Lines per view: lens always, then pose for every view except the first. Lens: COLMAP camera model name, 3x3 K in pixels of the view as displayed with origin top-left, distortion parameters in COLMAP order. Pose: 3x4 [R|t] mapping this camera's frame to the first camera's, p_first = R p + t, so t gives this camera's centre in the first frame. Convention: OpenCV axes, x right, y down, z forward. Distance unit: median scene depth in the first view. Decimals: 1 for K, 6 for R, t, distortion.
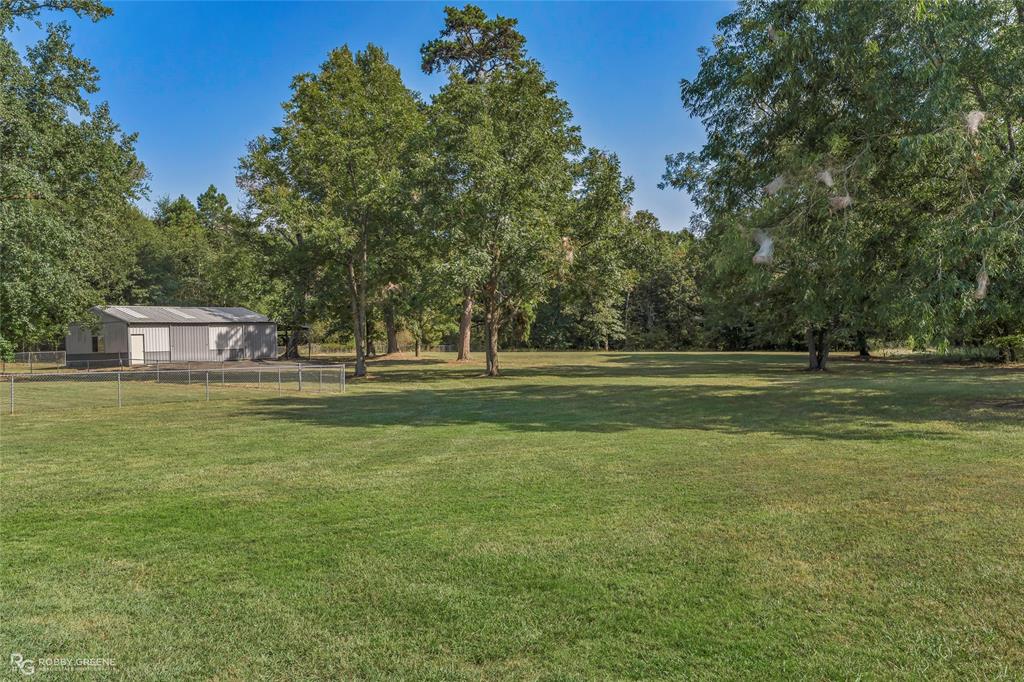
lens RADIAL K [[779.0, 0, 513.7], [0, 779.0, 345.0], [0, 0, 1]] dist [-0.005098, -0.007429]
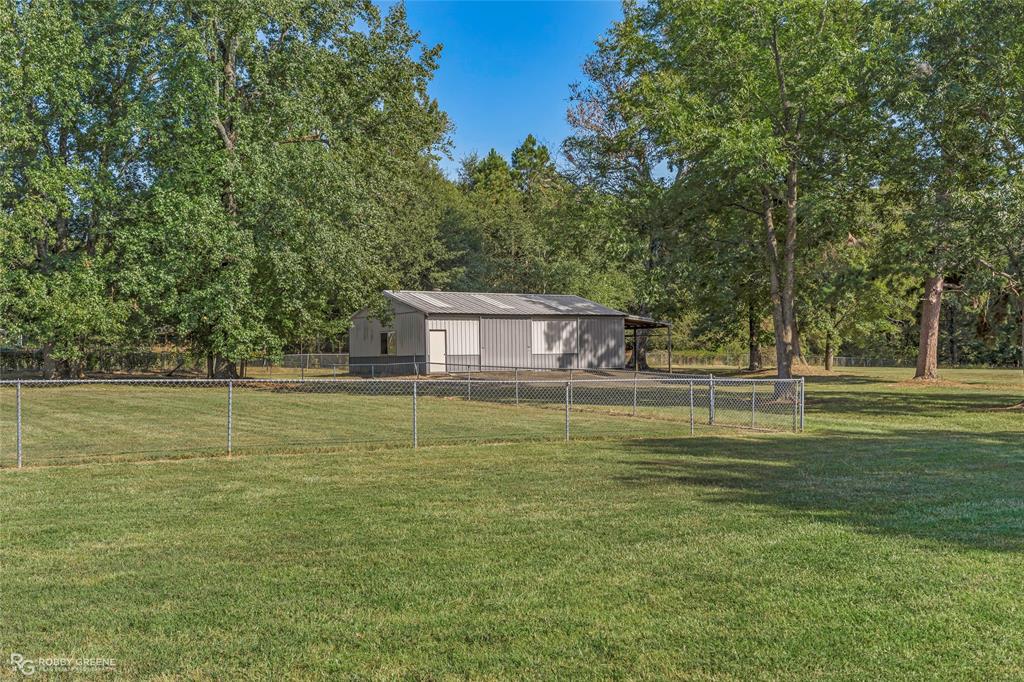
lens RADIAL K [[1070.5, 0, 510.6], [0, 1070.5, 341.1], [0, 0, 1]] dist [0.003890, 0.000000]
pose [[0.928903, 0.011732, -0.370137, -0.057136], [-0.016644, 0.999811, -0.010082, 0.004692], [0.369948, 0.015526, 0.928923, 0.111584]]
